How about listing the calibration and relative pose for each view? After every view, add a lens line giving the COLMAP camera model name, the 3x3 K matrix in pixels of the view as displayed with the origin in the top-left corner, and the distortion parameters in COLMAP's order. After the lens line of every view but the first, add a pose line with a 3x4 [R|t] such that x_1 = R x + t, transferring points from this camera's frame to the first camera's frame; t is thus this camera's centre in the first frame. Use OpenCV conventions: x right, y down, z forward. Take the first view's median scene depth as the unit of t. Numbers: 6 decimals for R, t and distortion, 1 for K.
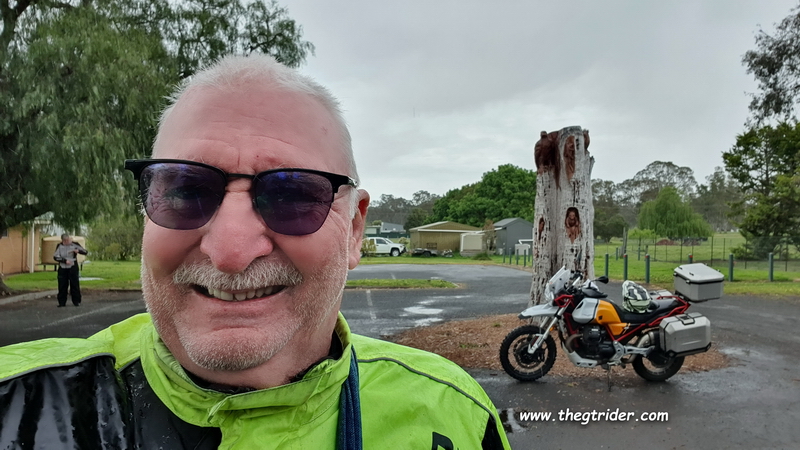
lens RADIAL K [[577.3, 0, 400.0], [0, 577.3, 224.9], [0, 0, 1]] dist [-0.009269, -0.001545]
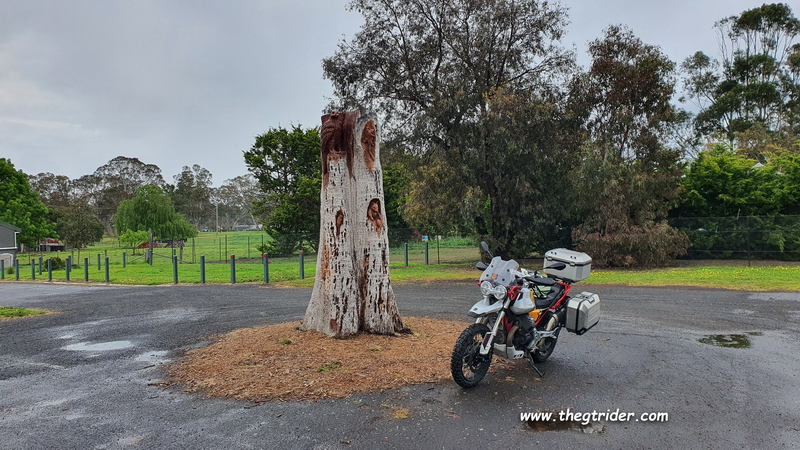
lens RADIAL K [[630.1, 0, 399.9], [0, 630.1, 224.2], [0, 0, 1]] dist [0.015820, 0.001254]
pose [[0.658418, -0.014927, 0.752504, -0.096082], [0.018217, 0.999826, 0.003894, 0.001603], [-0.752432, 0.011144, 0.658576, 0.069301]]
